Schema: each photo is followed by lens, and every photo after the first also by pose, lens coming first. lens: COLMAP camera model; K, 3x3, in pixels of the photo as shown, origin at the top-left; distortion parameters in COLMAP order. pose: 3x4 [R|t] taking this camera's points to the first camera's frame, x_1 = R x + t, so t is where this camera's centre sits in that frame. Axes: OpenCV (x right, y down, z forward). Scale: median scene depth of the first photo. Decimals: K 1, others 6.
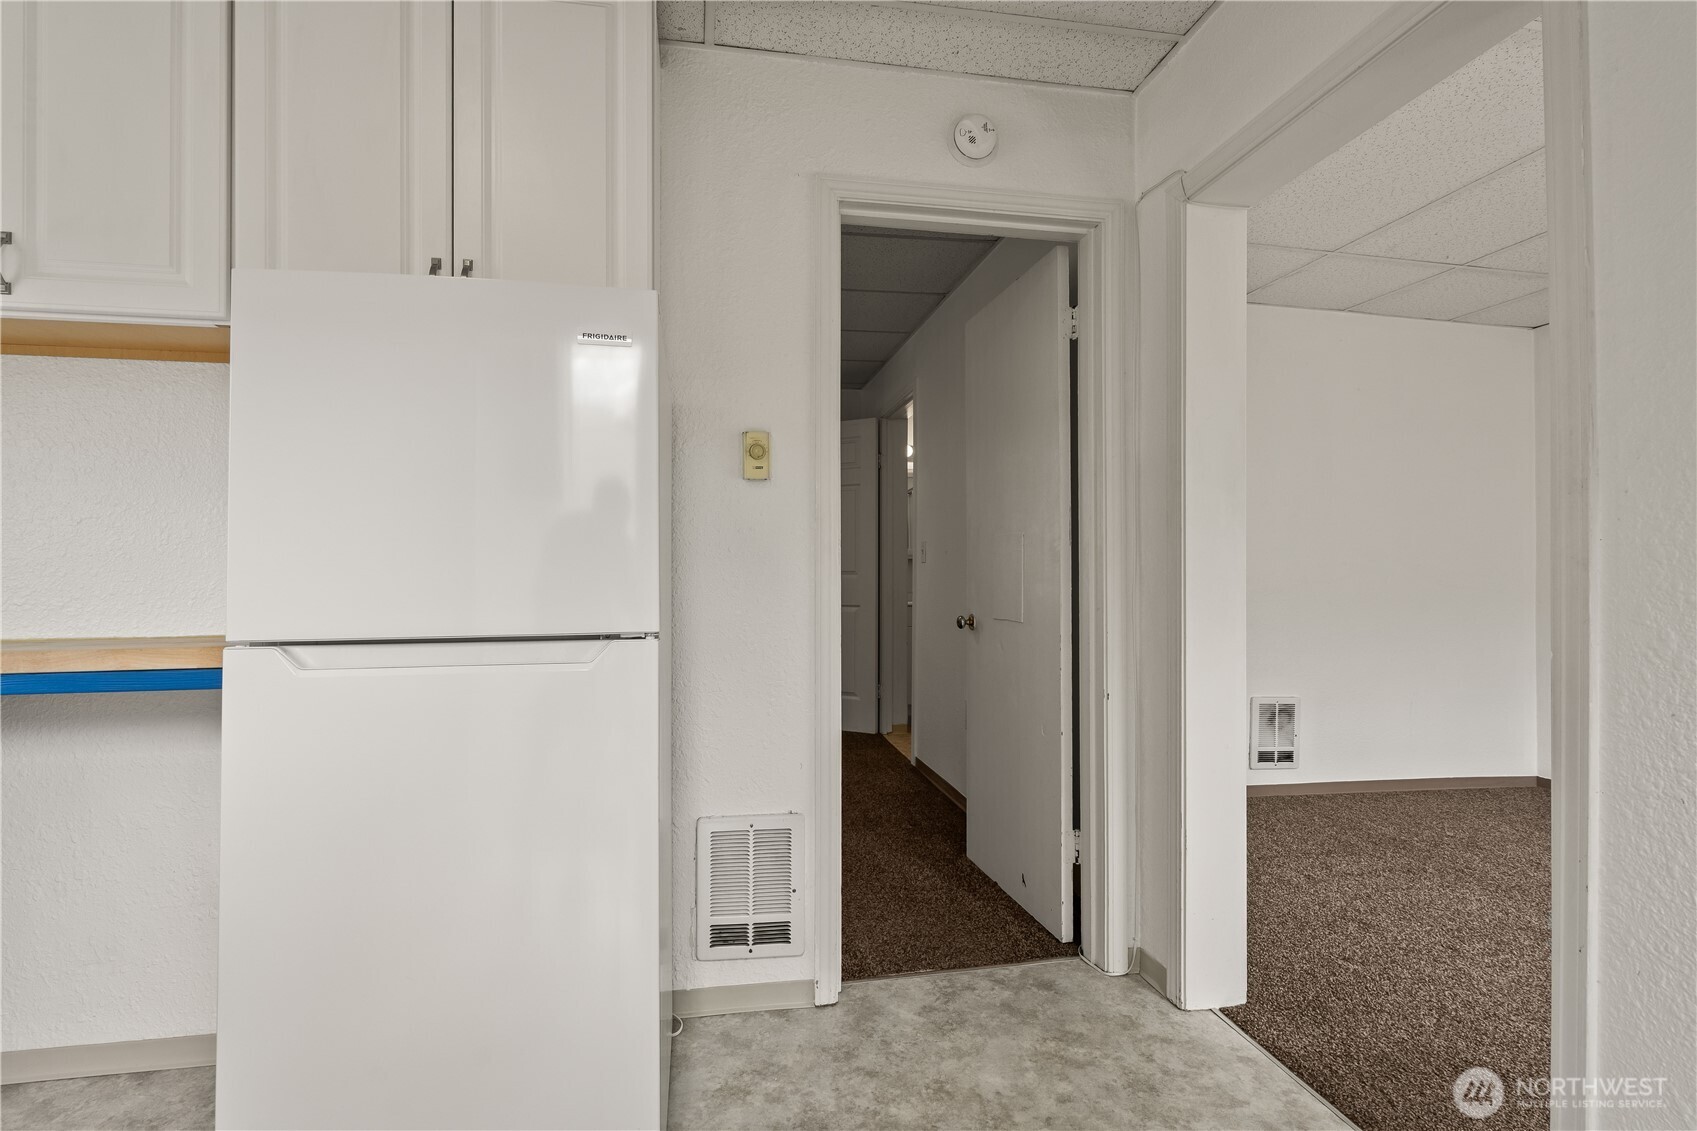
lens RADIAL K [[776.4, 0, 842.5], [0, 776.4, 564.7], [0, 0, 1]] dist [-0.002270, 0.000100]
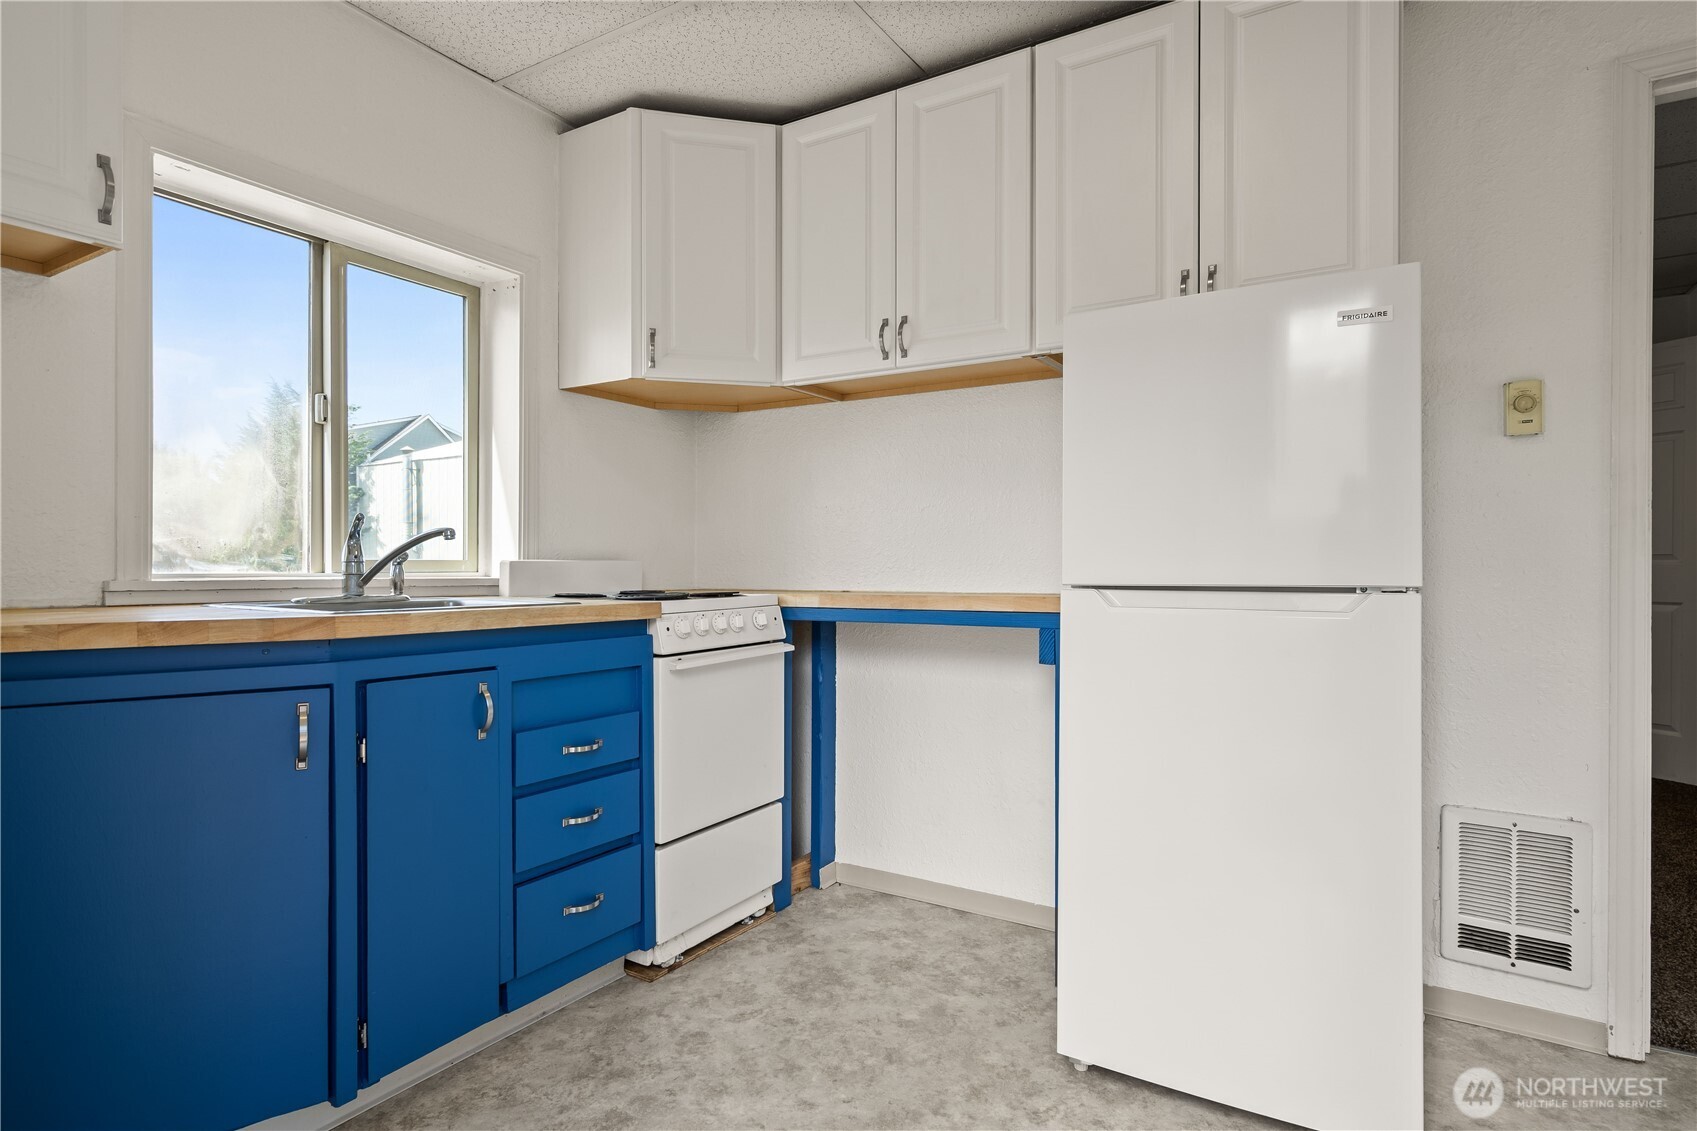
lens RADIAL K [[887.0, 0, 849.7], [0, 887.0, 561.8], [0, 0, 1]] dist [0.005998, -0.001621]
pose [[0.742333, 0.004312, -0.670018, -0.001018], [-0.000465, 0.999982, 0.005921, 0.028986], [0.670031, -0.004084, 0.742322, -0.267586]]
